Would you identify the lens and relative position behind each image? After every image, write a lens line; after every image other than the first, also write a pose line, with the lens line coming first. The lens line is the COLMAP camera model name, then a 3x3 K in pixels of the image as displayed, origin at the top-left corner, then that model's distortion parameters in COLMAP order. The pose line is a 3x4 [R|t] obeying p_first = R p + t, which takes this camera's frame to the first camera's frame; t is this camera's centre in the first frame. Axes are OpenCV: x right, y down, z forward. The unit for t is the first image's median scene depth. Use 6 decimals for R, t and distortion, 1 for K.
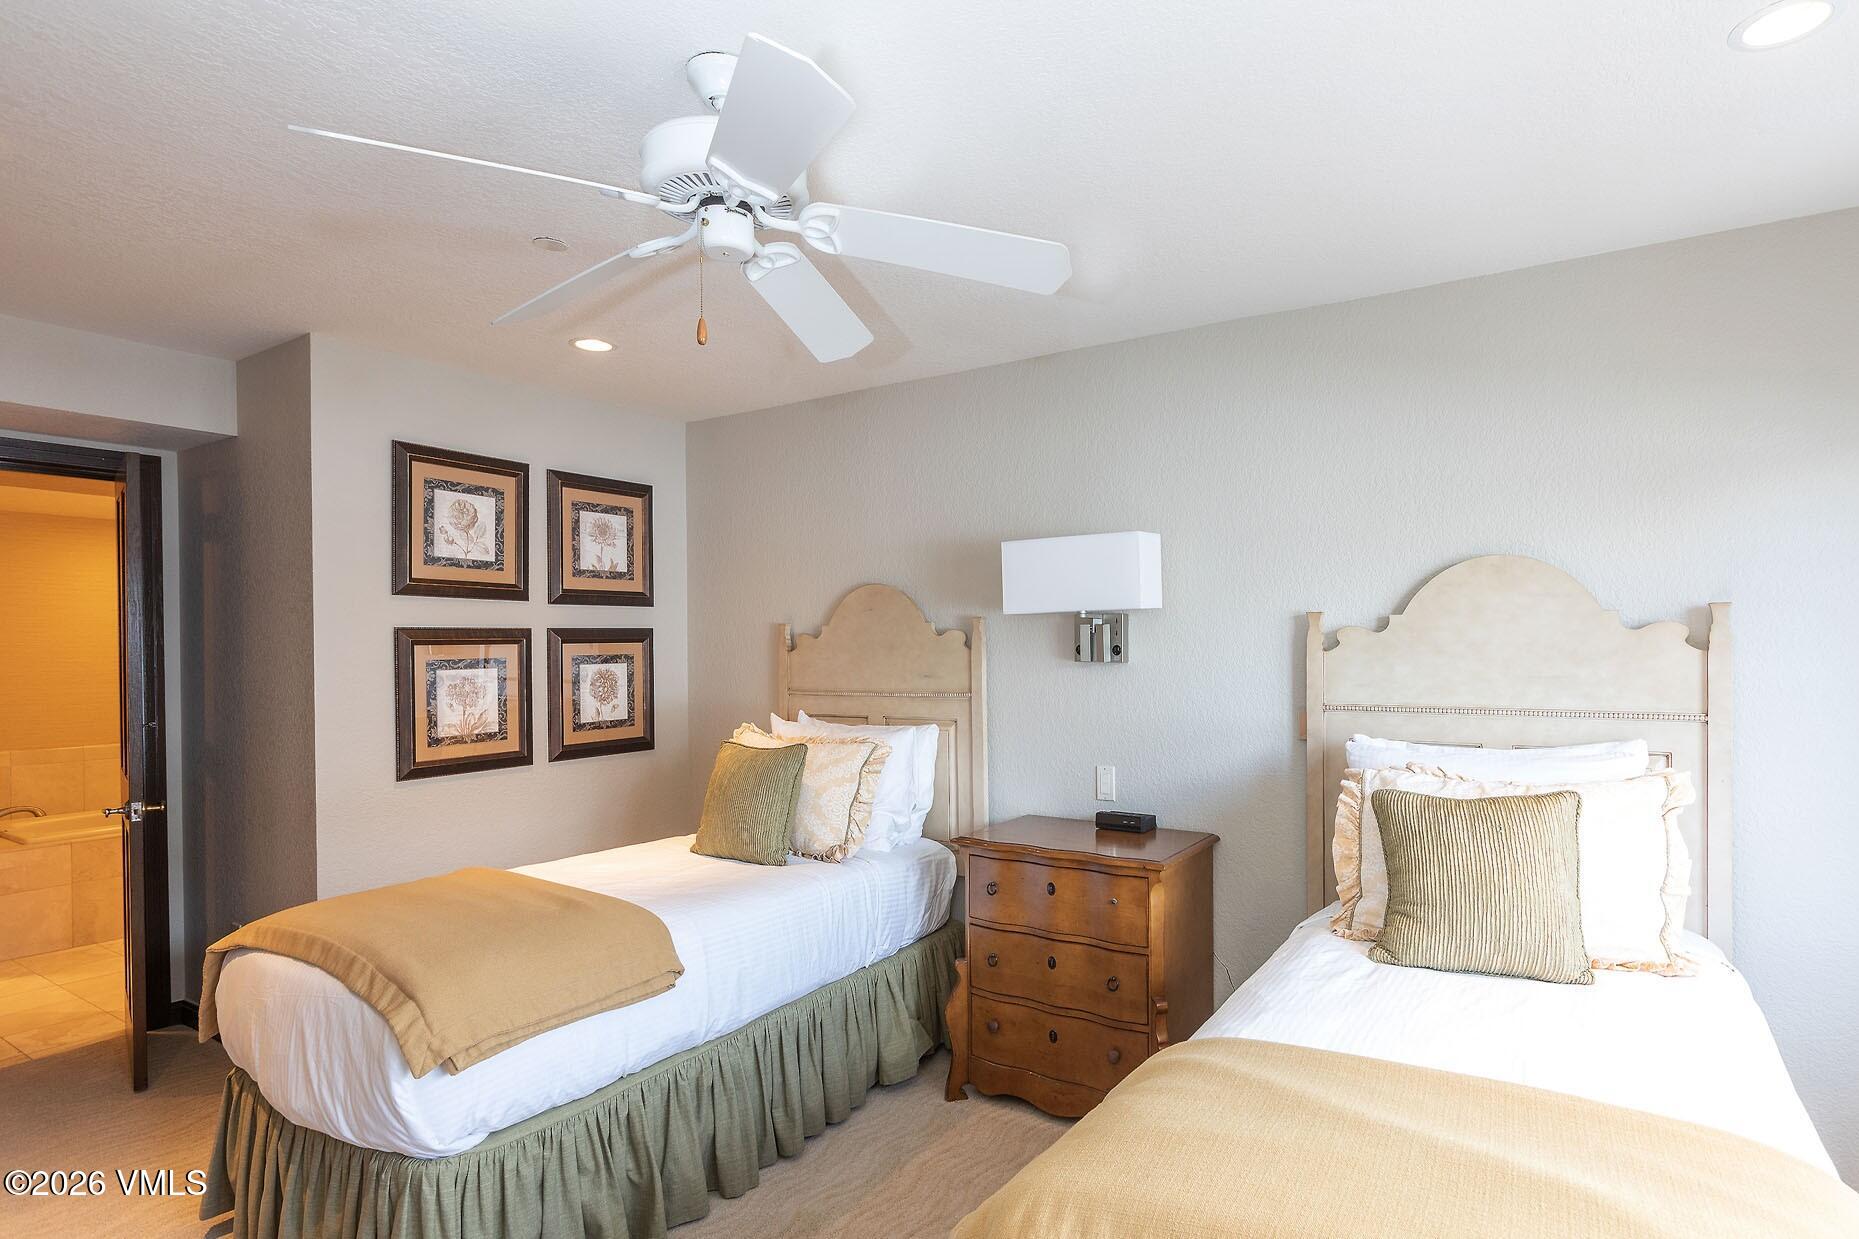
lens RADIAL K [[940.6, 0, 933.2], [0, 940.6, 632.4], [0, 0, 1]] dist [0.004390, 0.000487]
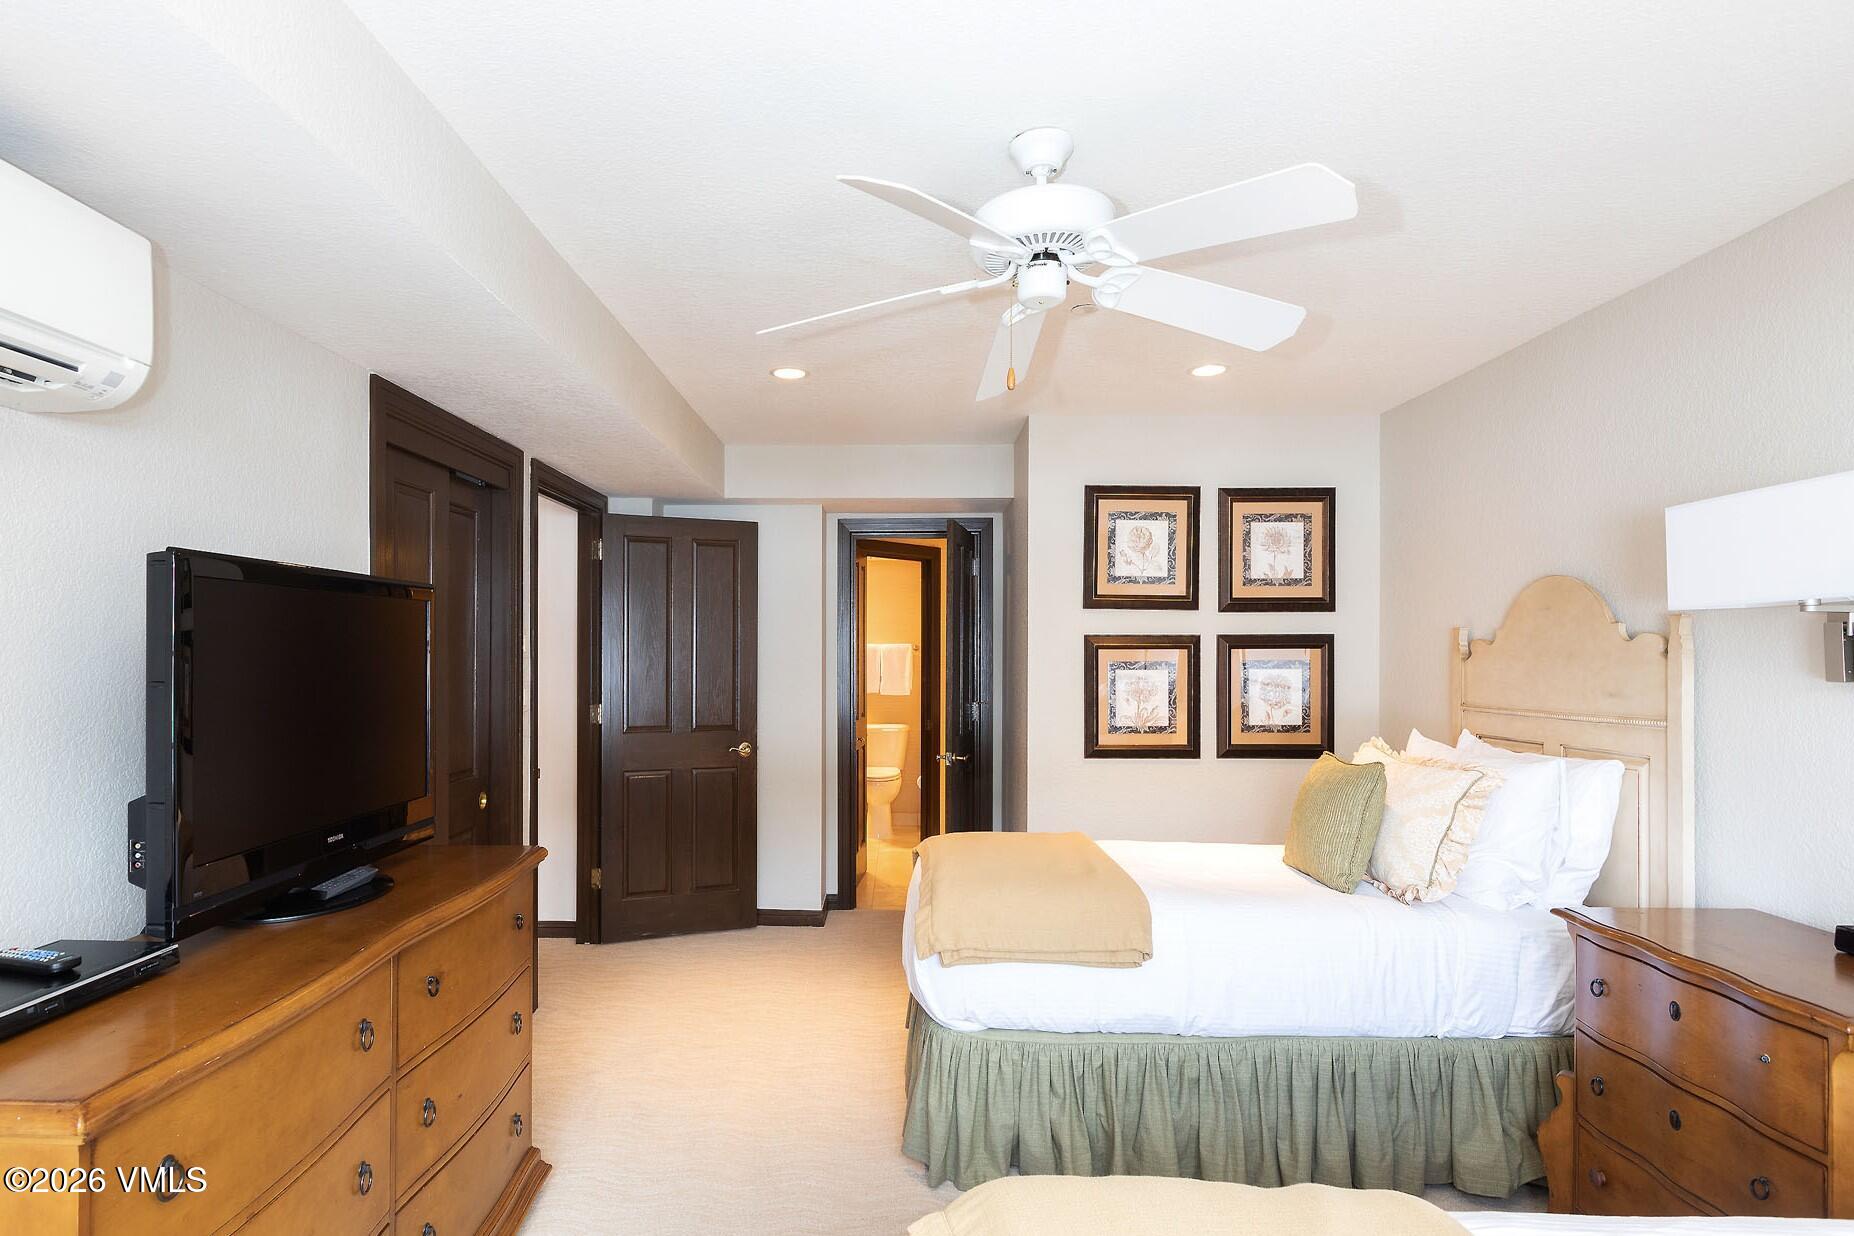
lens RADIAL K [[938.1, 0, 927.1], [0, 938.1, 631.5], [0, 0, 1]] dist [0.004390, 0.000487]
pose [[0.537594, -0.010163, -0.843143, 0.359722], [0.001582, 0.999938, -0.011045, 0.003633], [0.843202, 0.004604, 0.537577, 0.152852]]
